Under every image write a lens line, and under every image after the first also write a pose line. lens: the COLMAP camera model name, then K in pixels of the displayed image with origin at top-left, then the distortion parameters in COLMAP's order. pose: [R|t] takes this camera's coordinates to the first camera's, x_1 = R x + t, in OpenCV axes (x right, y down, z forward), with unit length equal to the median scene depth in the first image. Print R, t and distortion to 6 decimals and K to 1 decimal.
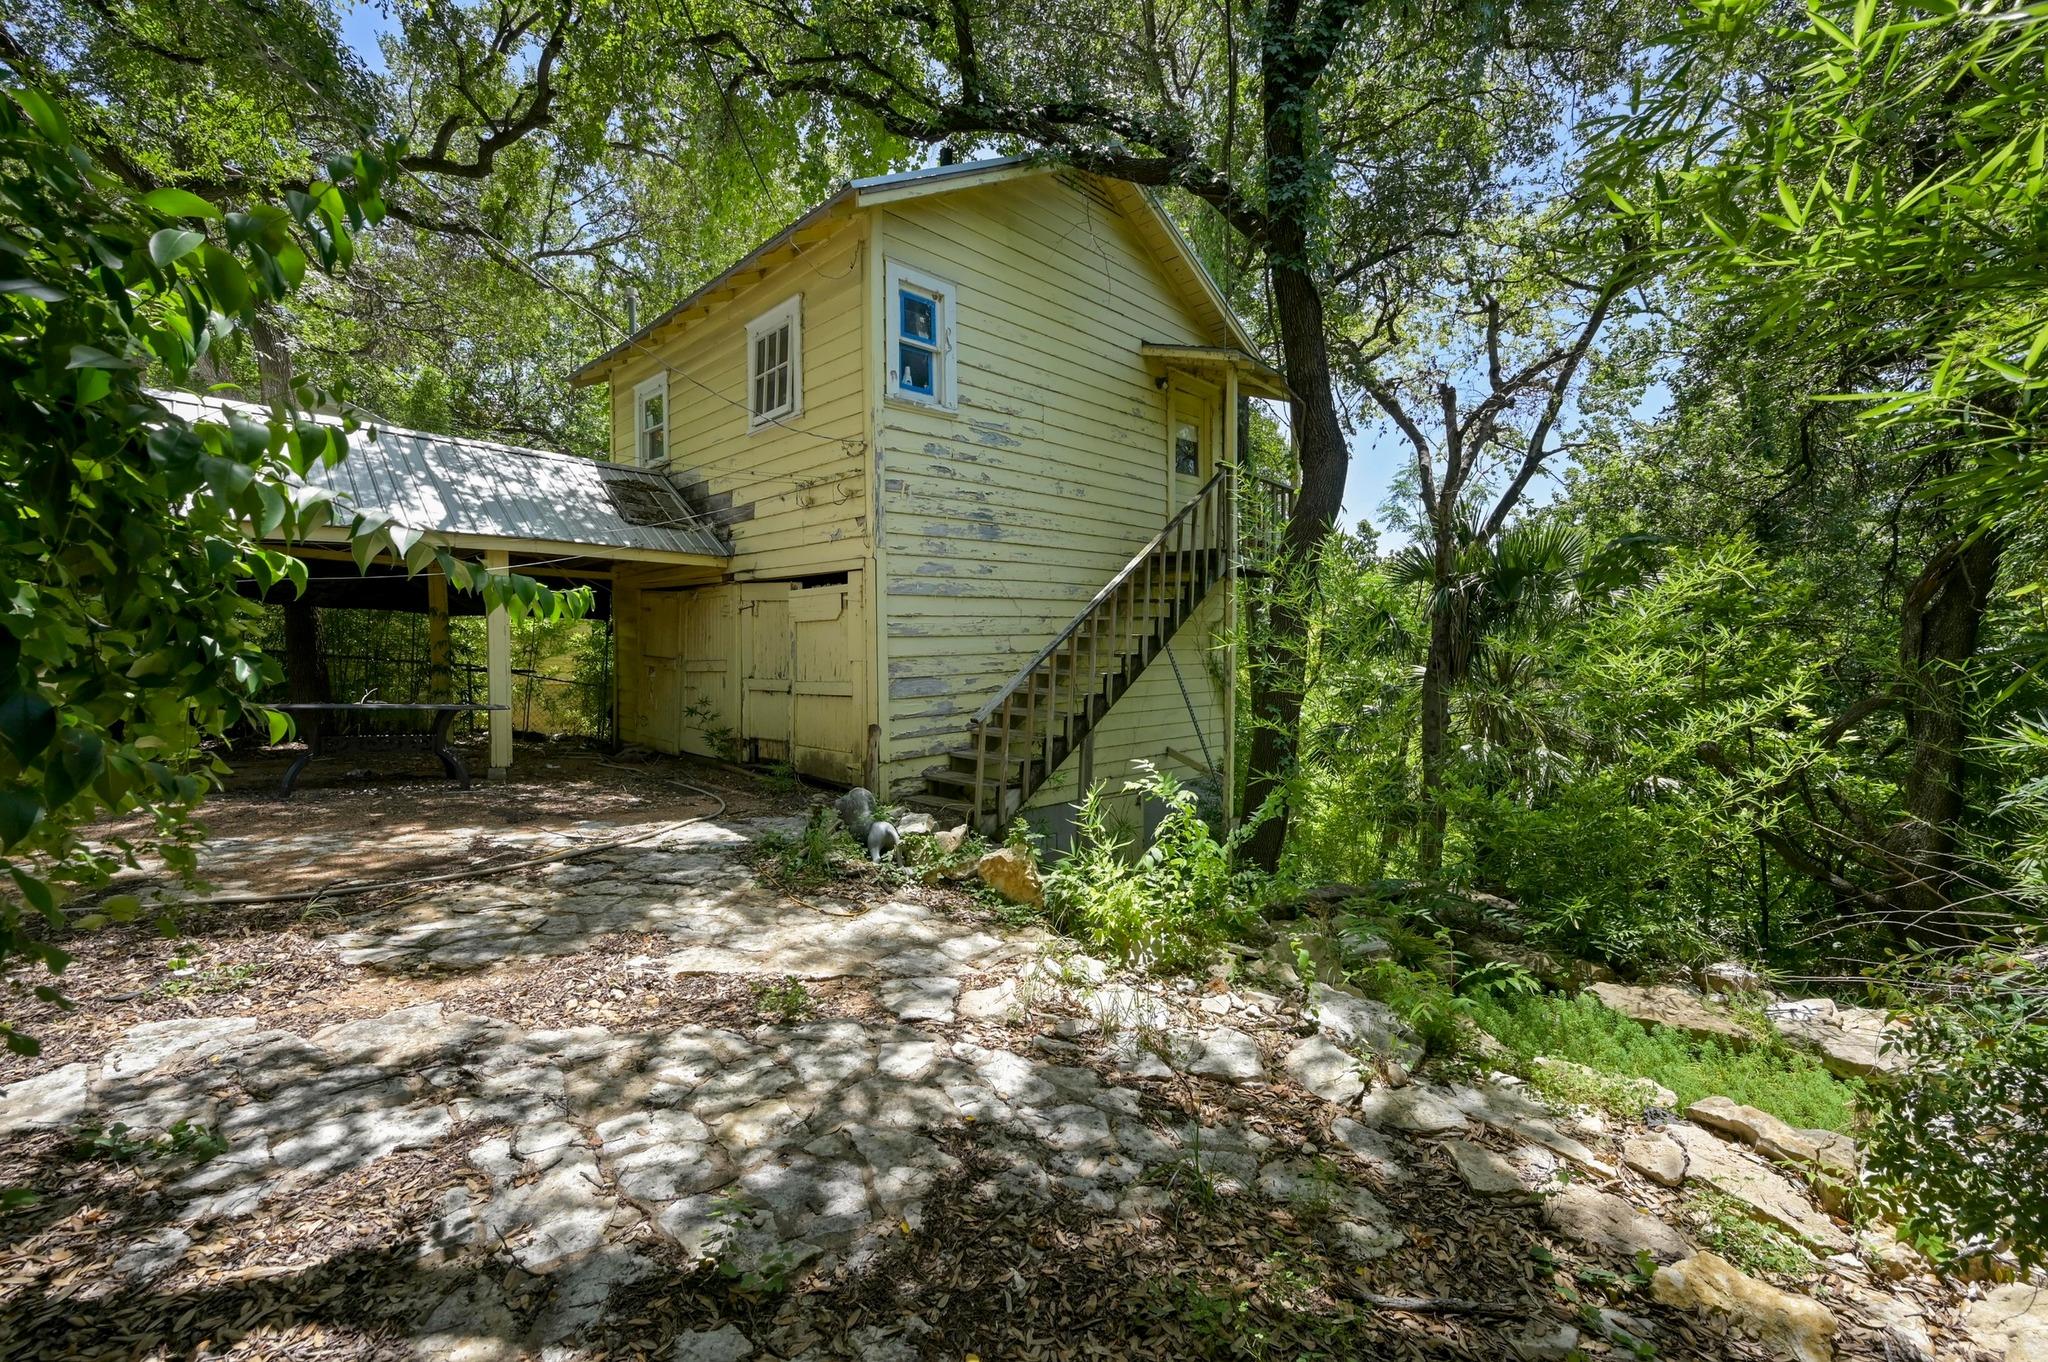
lens RADIAL K [[814.9, 0, 1024.9], [0, 814.9, 678.4], [0, 0, 1]] dist [-0.001341, -0.000777]
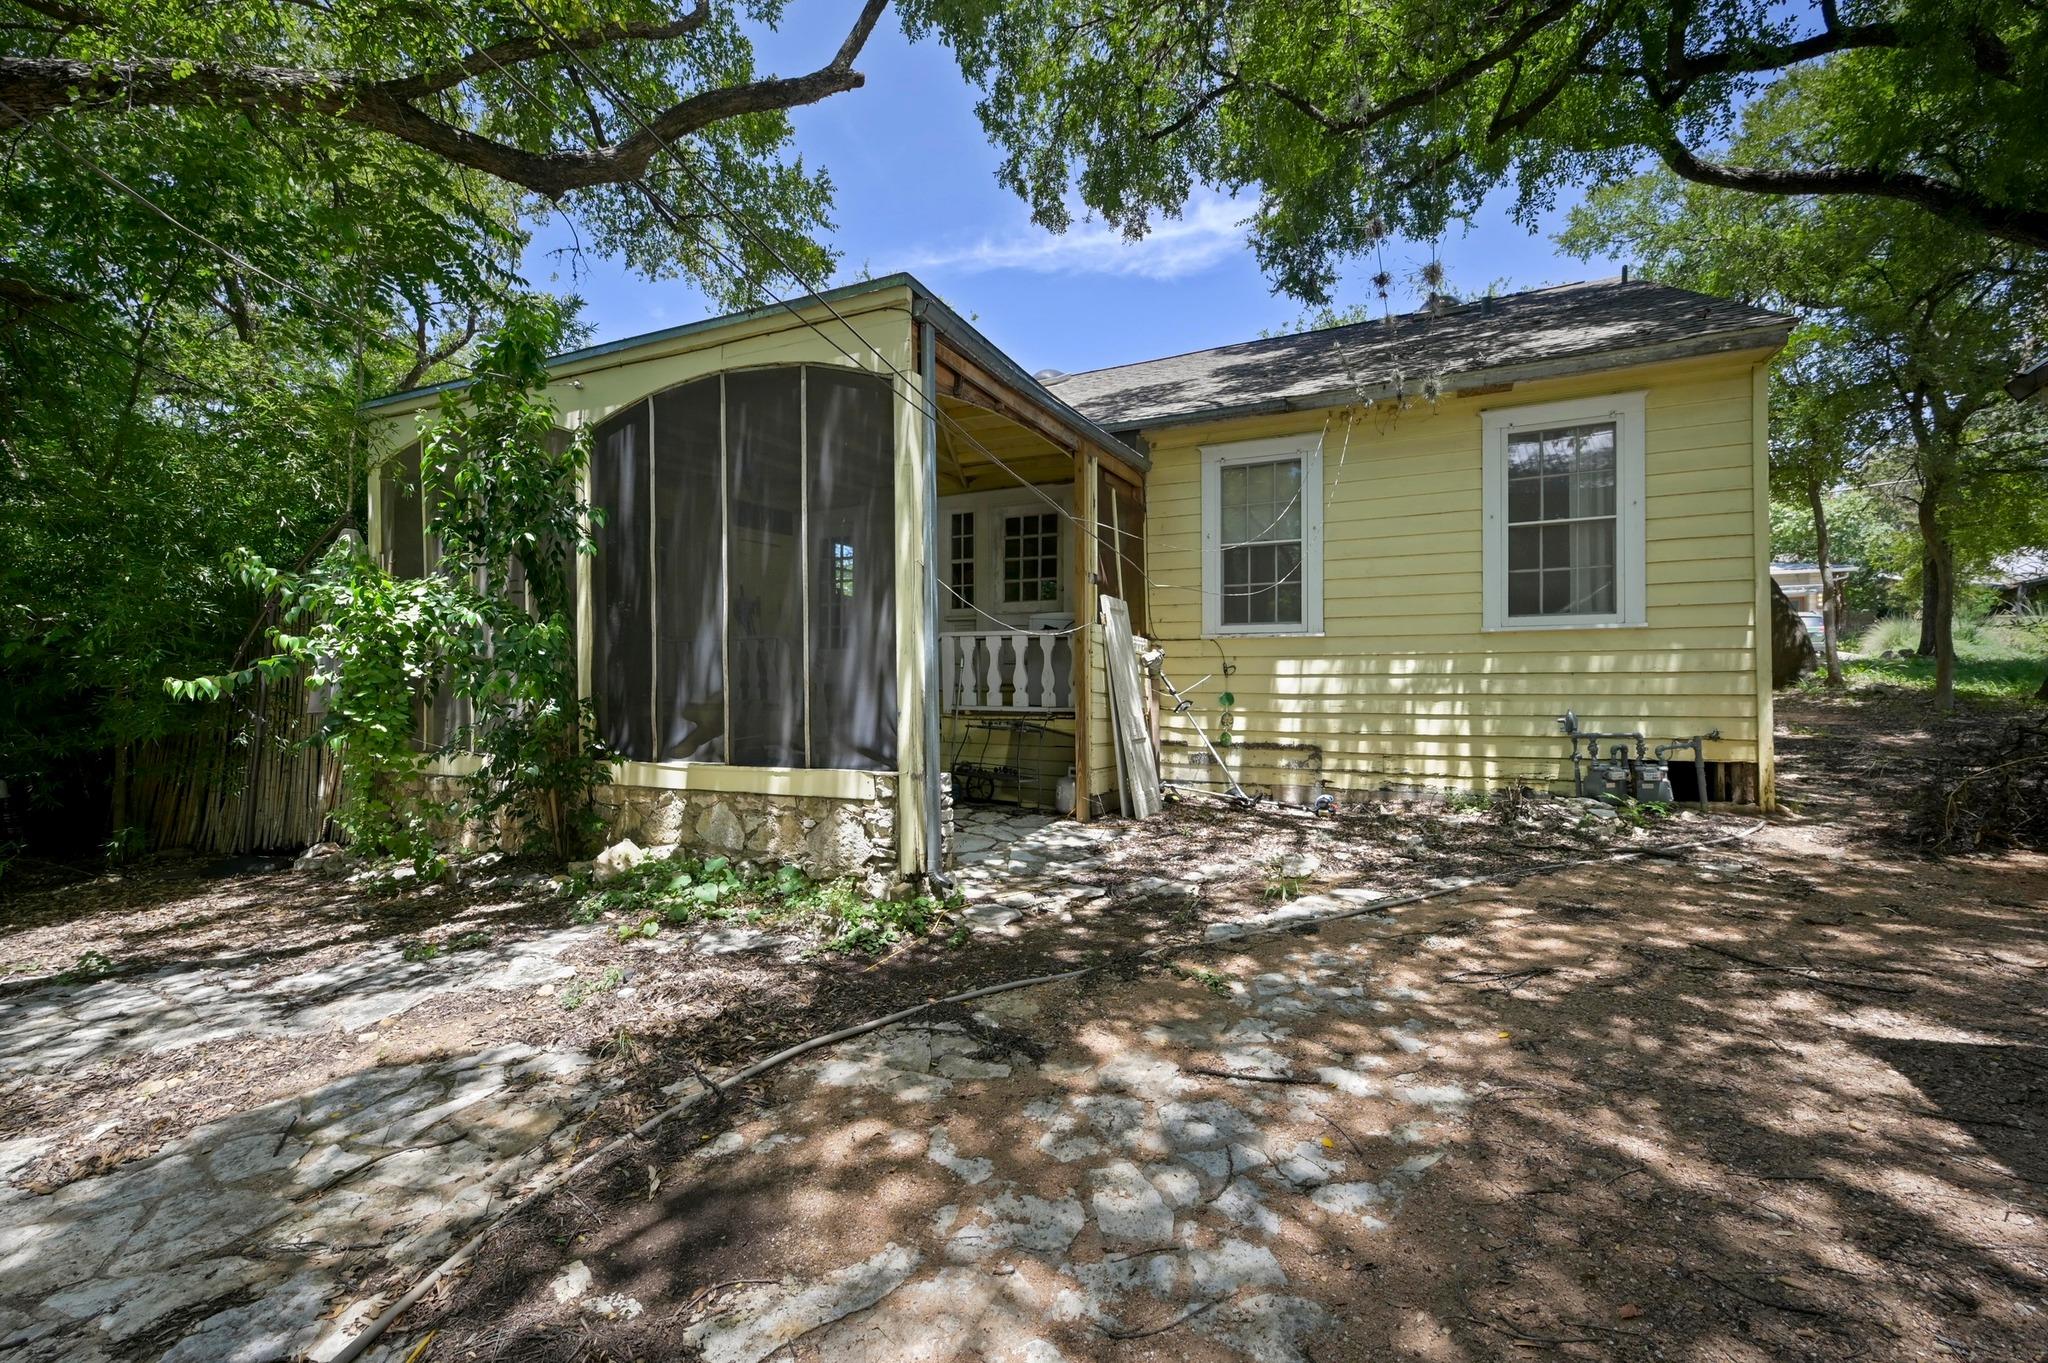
lens RADIAL K [[814.9, 0, 1024.5], [0, 814.9, 684.9], [0, 0, 1]] dist [-0.001341, -0.000777]
pose [[-0.942888, -0.011032, -0.332927, -1.411817], [-0.016316, 0.999781, 0.013081, -0.123169], [0.332710, 0.017766, -0.942862, 2.735738]]
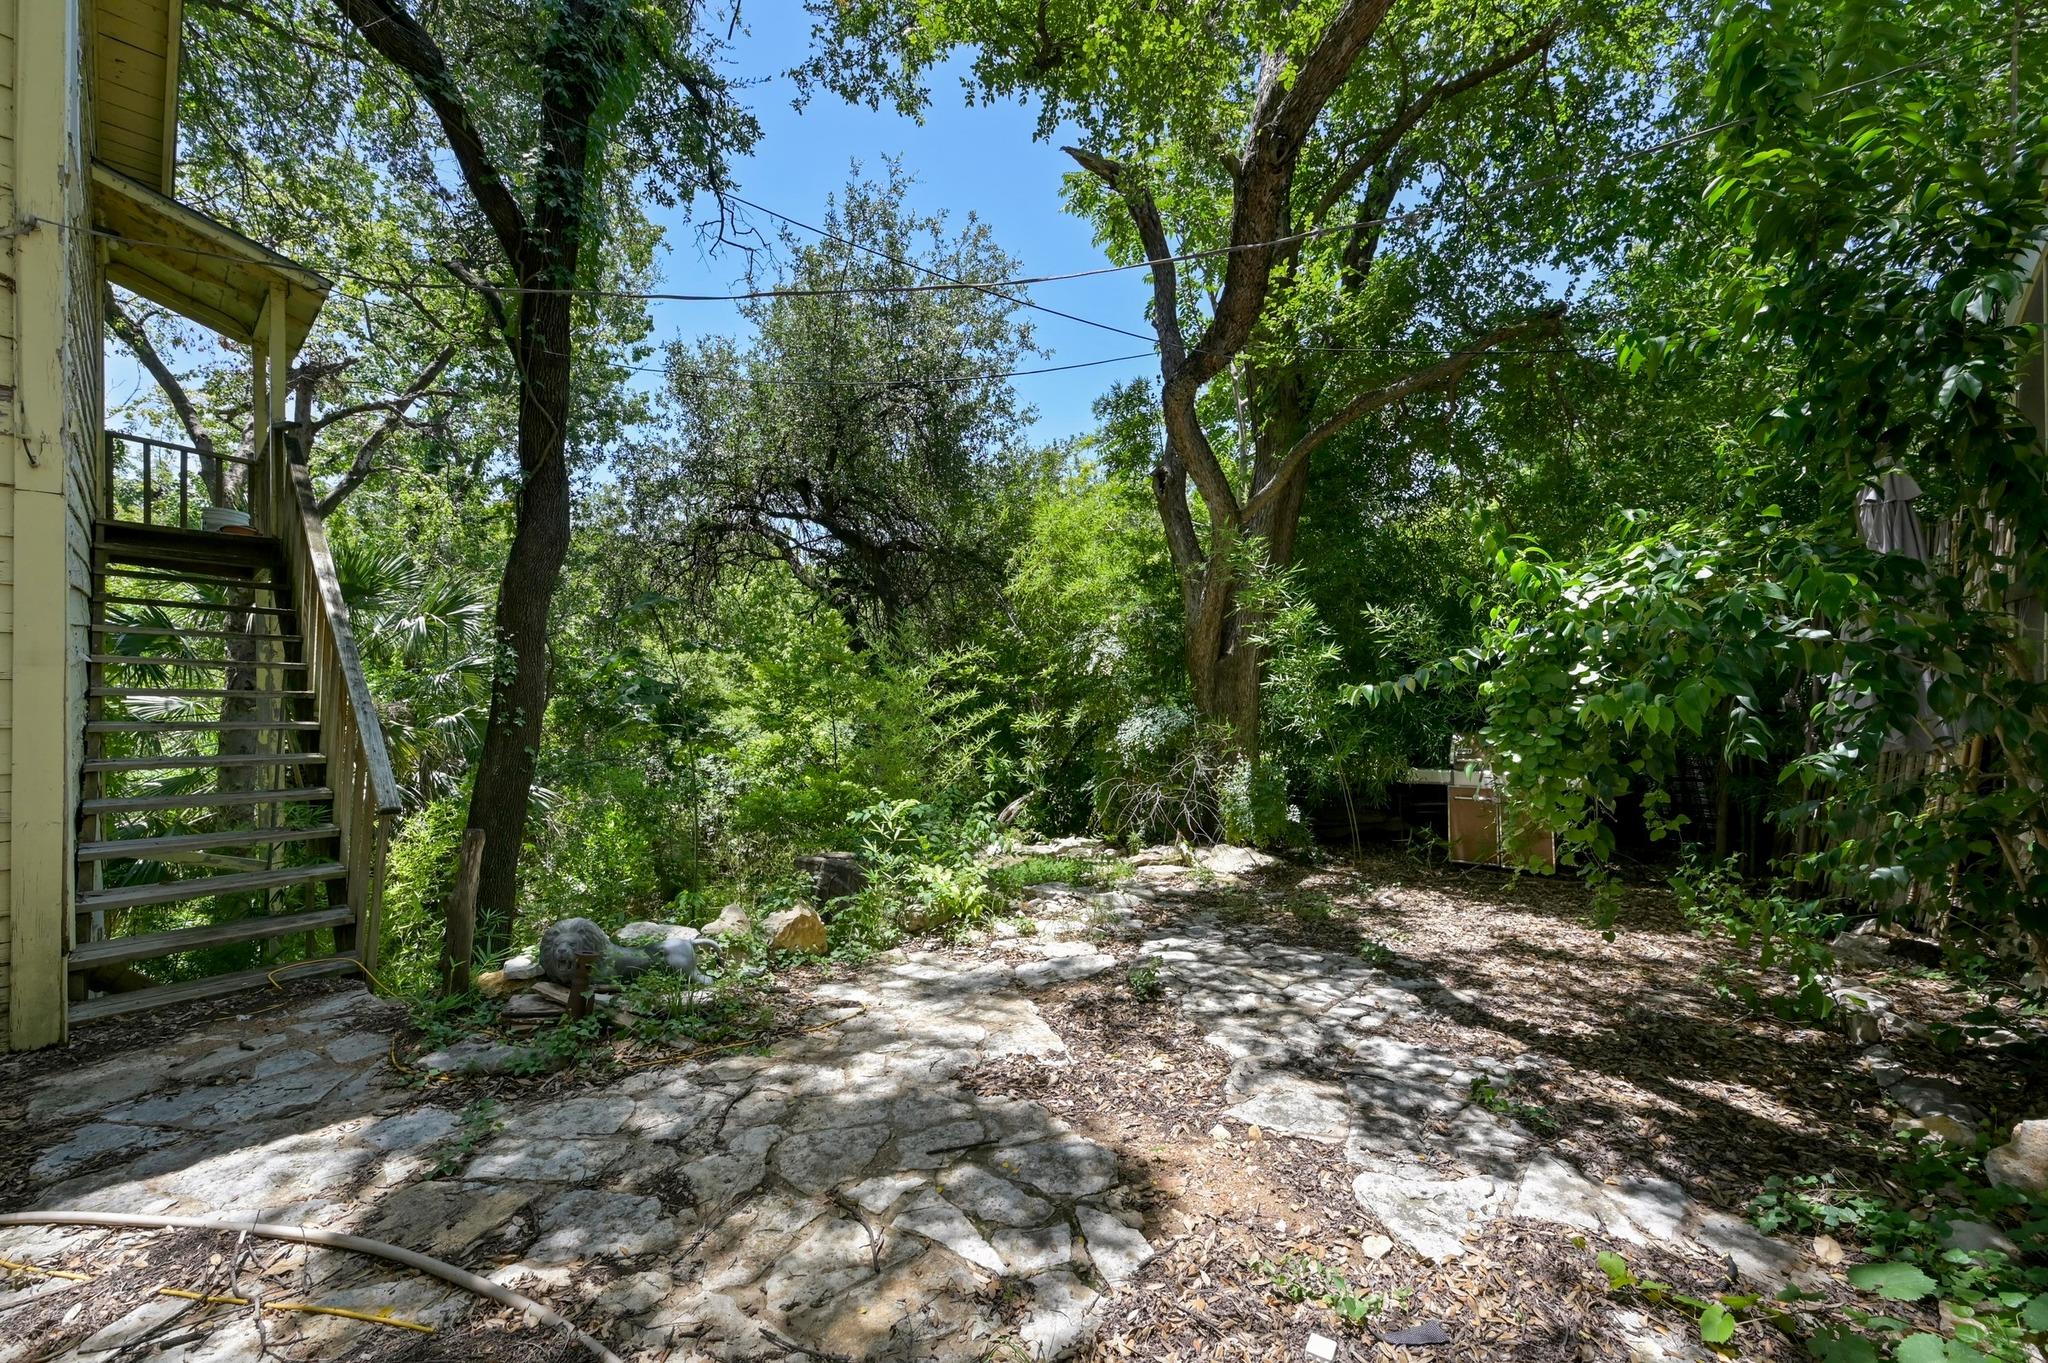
lens RADIAL K [[814.9, 0, 1024.6], [0, 814.9, 678.9], [0, 0, 1]] dist [-0.001341, -0.000777]
pose [[-0.039078, -0.010485, 0.999181, -1.886832], [0.017918, 0.999777, 0.011192, -0.124678], [-0.999075, 0.018341, -0.038882, 1.454056]]
